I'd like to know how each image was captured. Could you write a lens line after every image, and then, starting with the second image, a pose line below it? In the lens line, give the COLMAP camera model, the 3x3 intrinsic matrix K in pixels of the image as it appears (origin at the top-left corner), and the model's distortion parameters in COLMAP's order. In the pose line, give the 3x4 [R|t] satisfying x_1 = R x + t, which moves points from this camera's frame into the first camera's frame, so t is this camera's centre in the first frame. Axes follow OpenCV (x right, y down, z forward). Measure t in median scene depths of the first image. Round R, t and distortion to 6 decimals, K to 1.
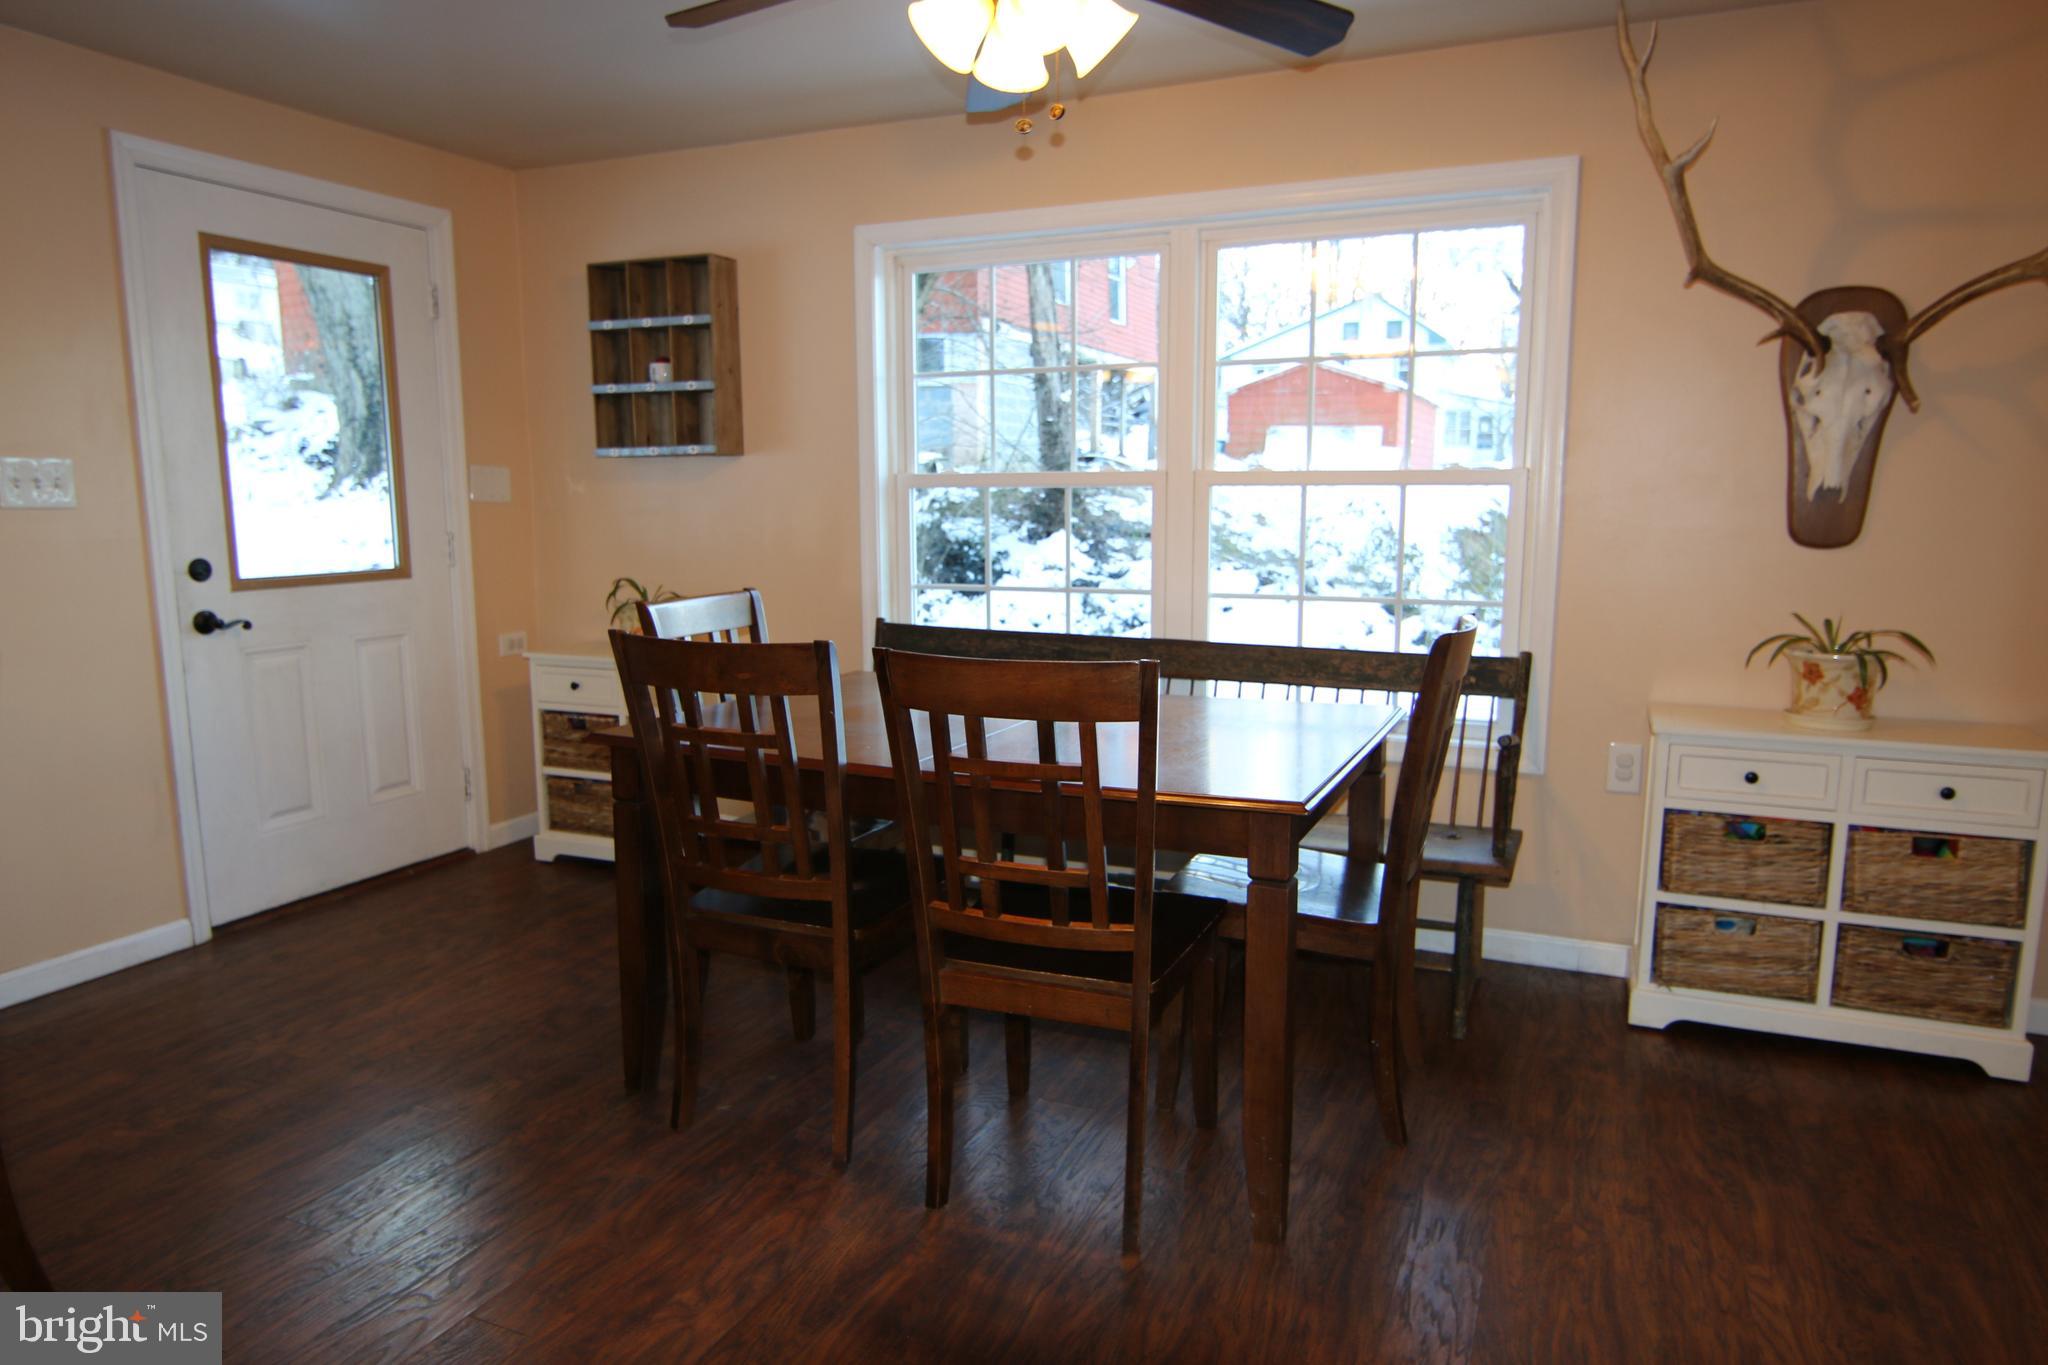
lens RADIAL K [[1293.1, 0, 1022.8], [0, 1293.1, 694.4], [0, 0, 1]] dist [-0.016288, -0.000383]
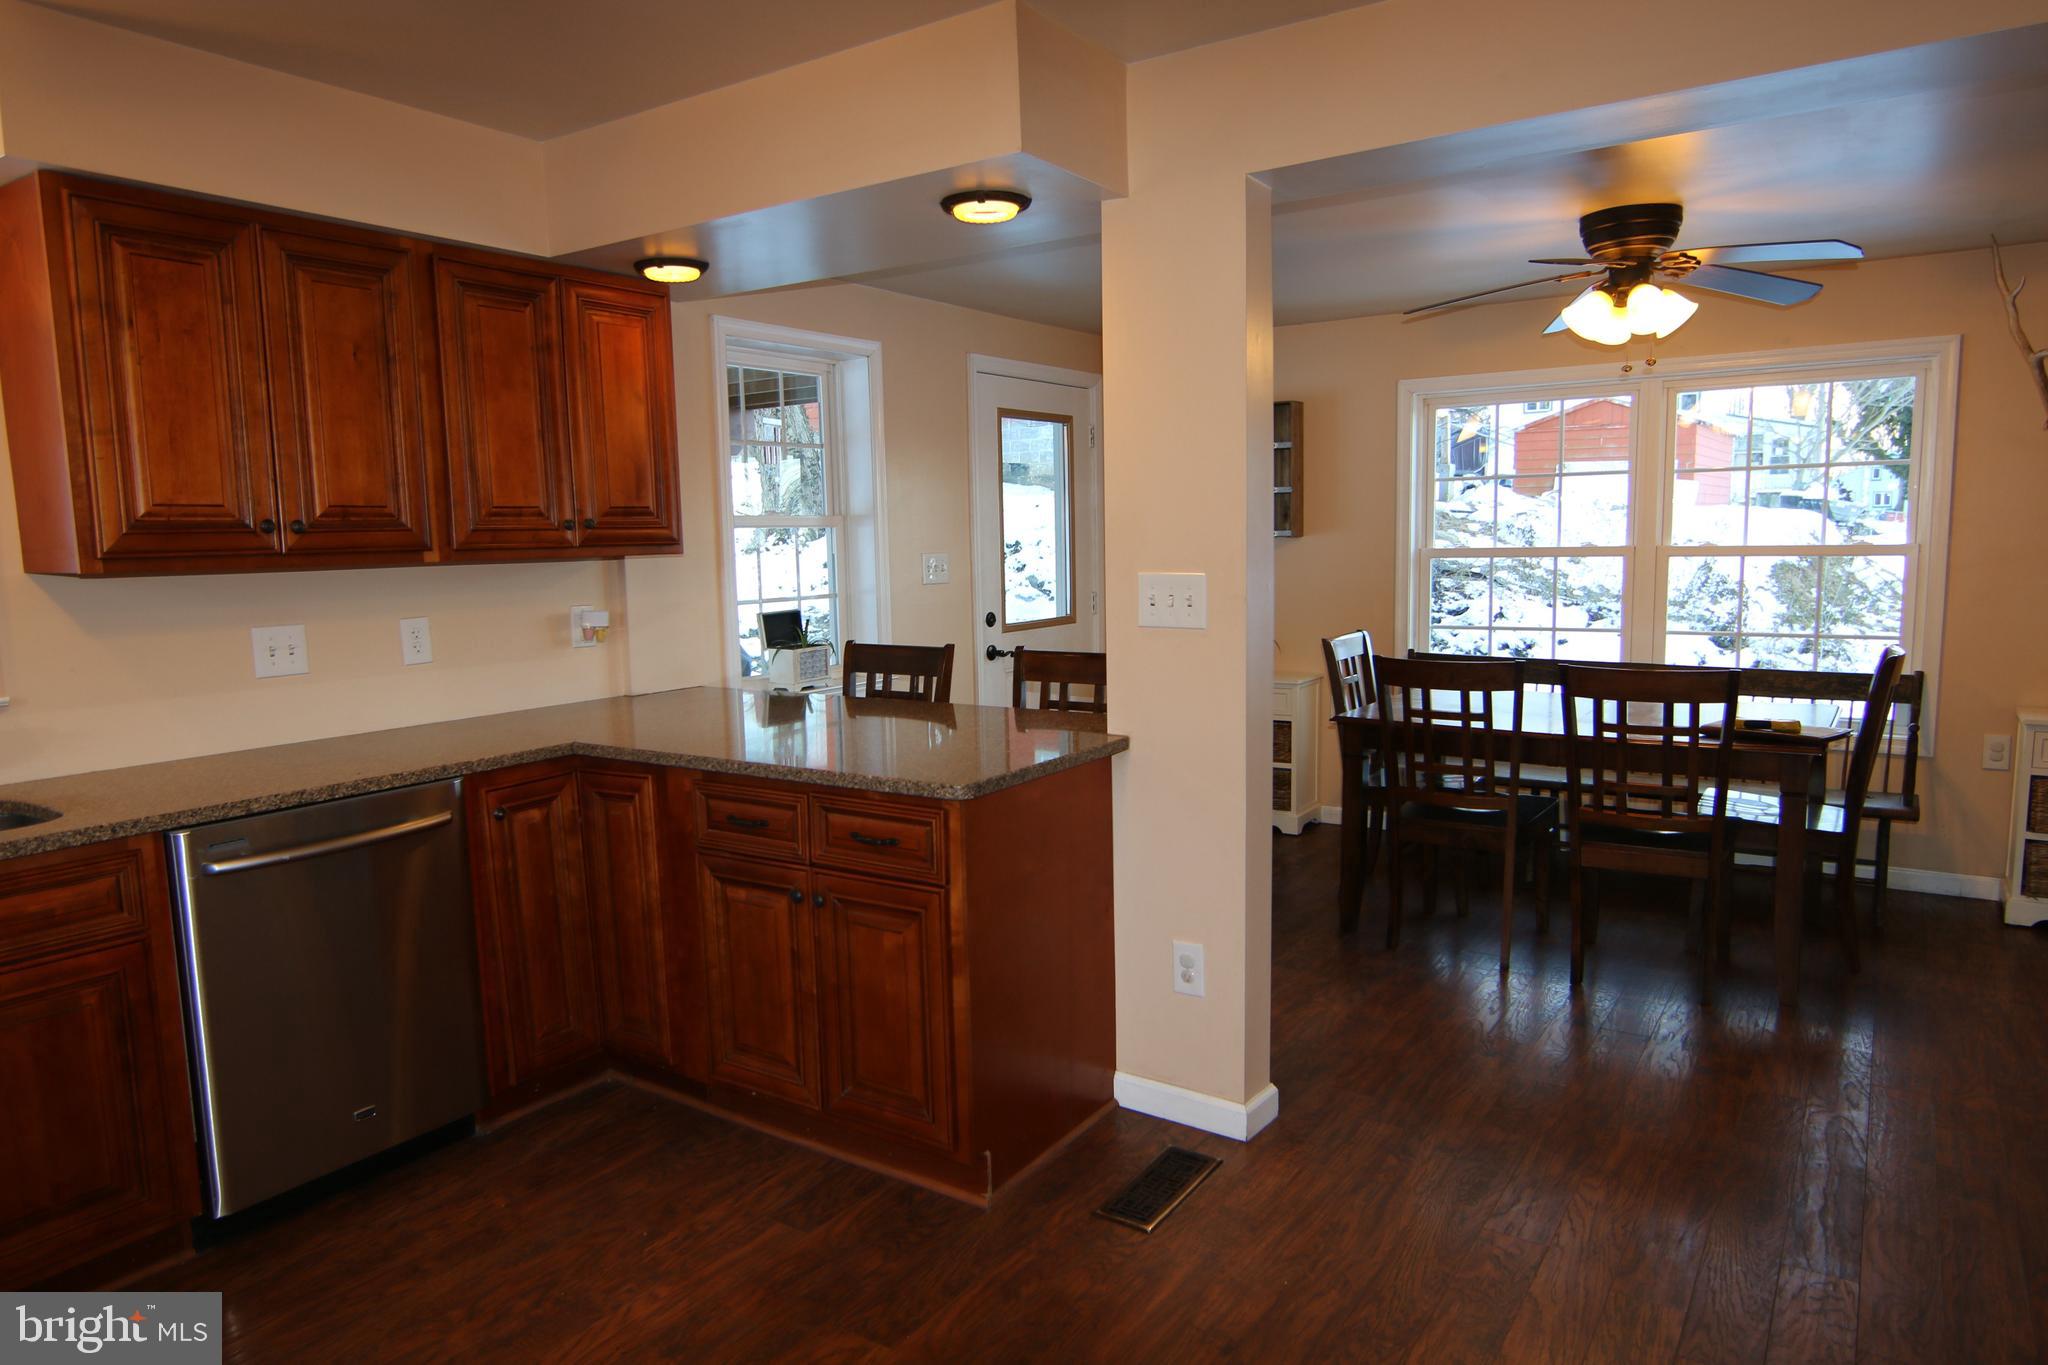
lens RADIAL K [[1305.8, 0, 1026.2], [0, 1305.8, 695.6], [0, 0, 1]] dist [-0.004977, 0.002036]
pose [[0.985049, 0.003745, -0.172233, -0.311477], [-0.008153, 0.999657, -0.024895, 0.035097], [0.172081, 0.025927, 0.984742, -0.551653]]
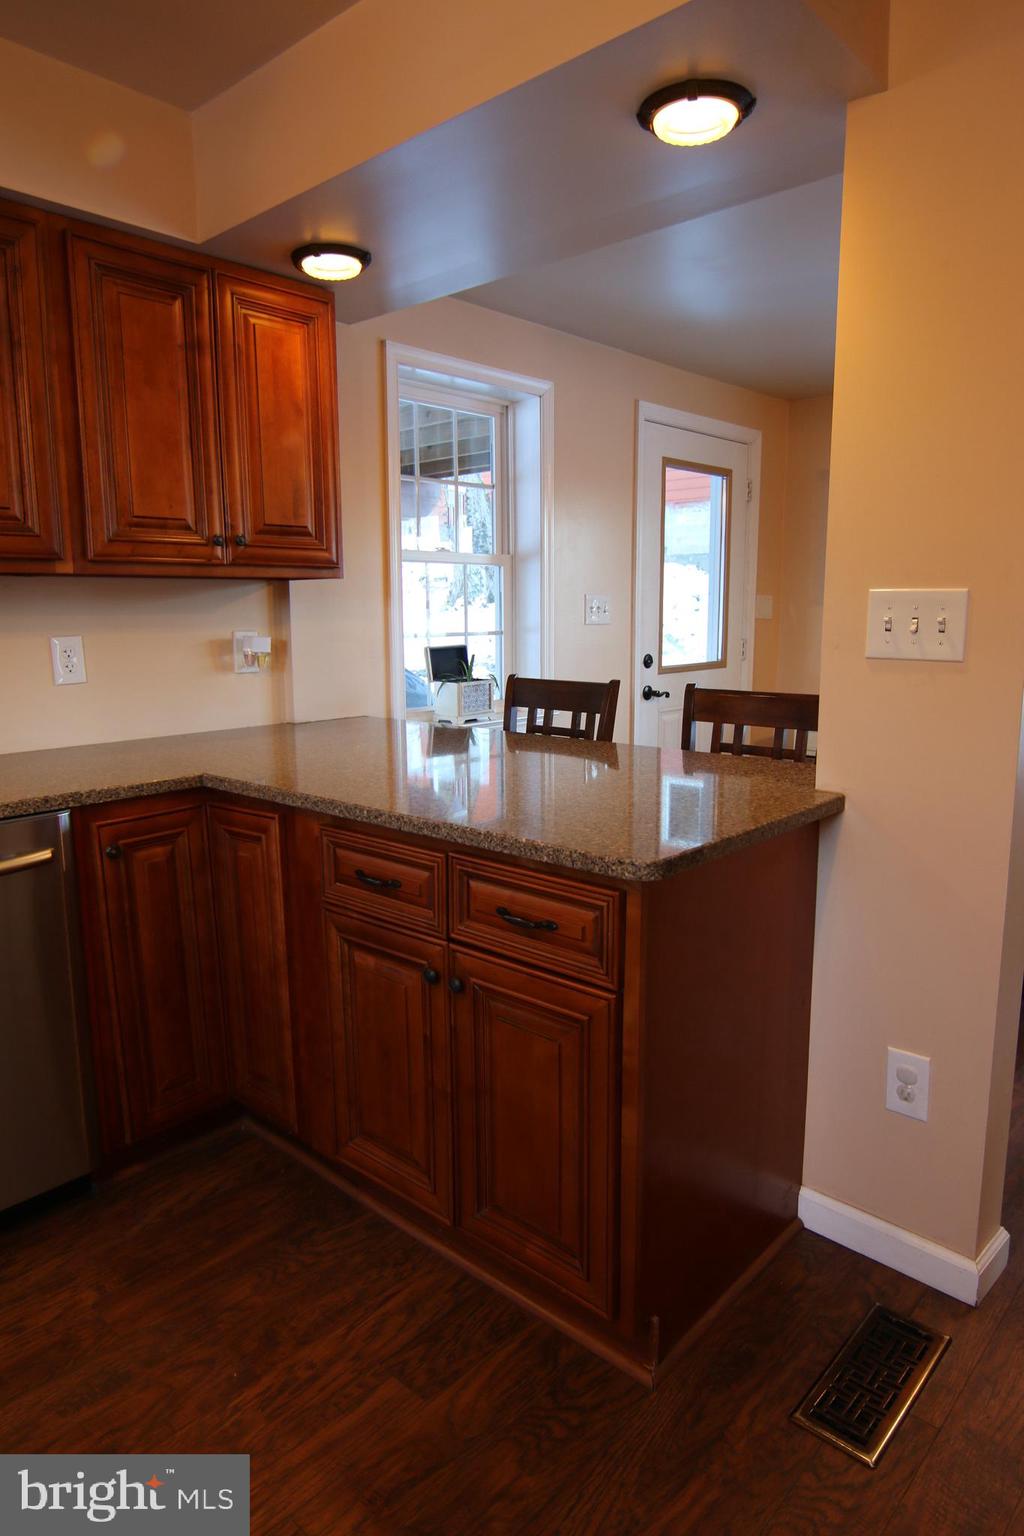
lens RADIAL K [[969.8, 0, 512.0], [0, 969.8, 768.0], [0, 0, 1]] dist [-0.016288, -0.000383]
pose [[0.950136, 0.048423, -0.308052, -0.403042], [-0.044622, 0.998816, 0.019376, 0.023759], [0.308626, -0.004664, 0.951172, -0.236351]]
